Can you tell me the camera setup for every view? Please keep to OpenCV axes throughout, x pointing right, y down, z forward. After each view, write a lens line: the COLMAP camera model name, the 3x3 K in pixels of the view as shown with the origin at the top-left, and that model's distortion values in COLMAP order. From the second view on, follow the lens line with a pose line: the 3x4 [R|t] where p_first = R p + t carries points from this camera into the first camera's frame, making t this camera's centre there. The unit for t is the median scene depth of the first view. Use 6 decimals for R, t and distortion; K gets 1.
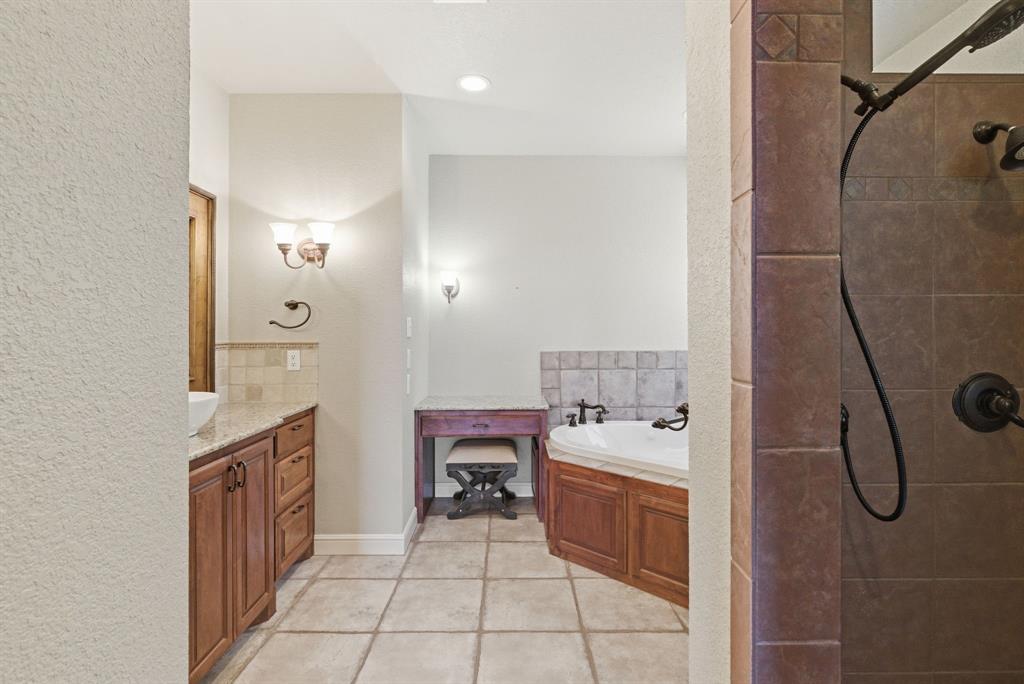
lens RADIAL K [[468.8, 0, 515.5], [0, 468.8, 339.2], [0, 0, 1]] dist [0.001531, -0.001083]
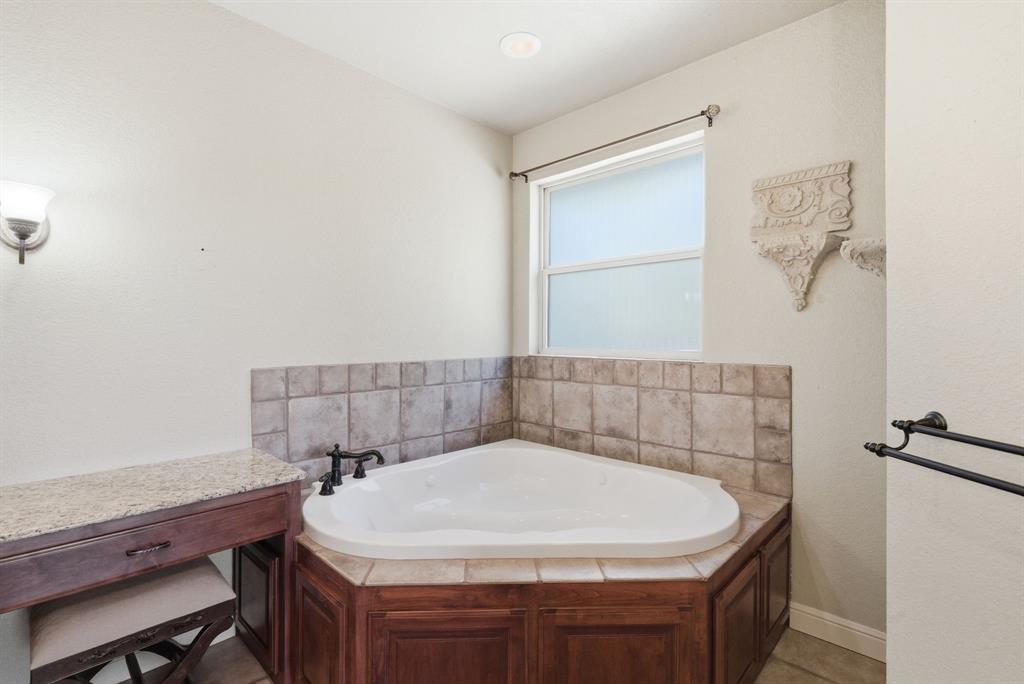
lens RADIAL K [[468.8, 0, 507.4], [0, 468.8, 337.4], [0, 0, 1]] dist [0.001531, -0.001083]
pose [[0.709223, 0.001937, 0.704981, -0.124009], [0.005202, 0.999955, -0.007982, -0.005514], [-0.704965, 0.009329, 0.709181, 0.387792]]
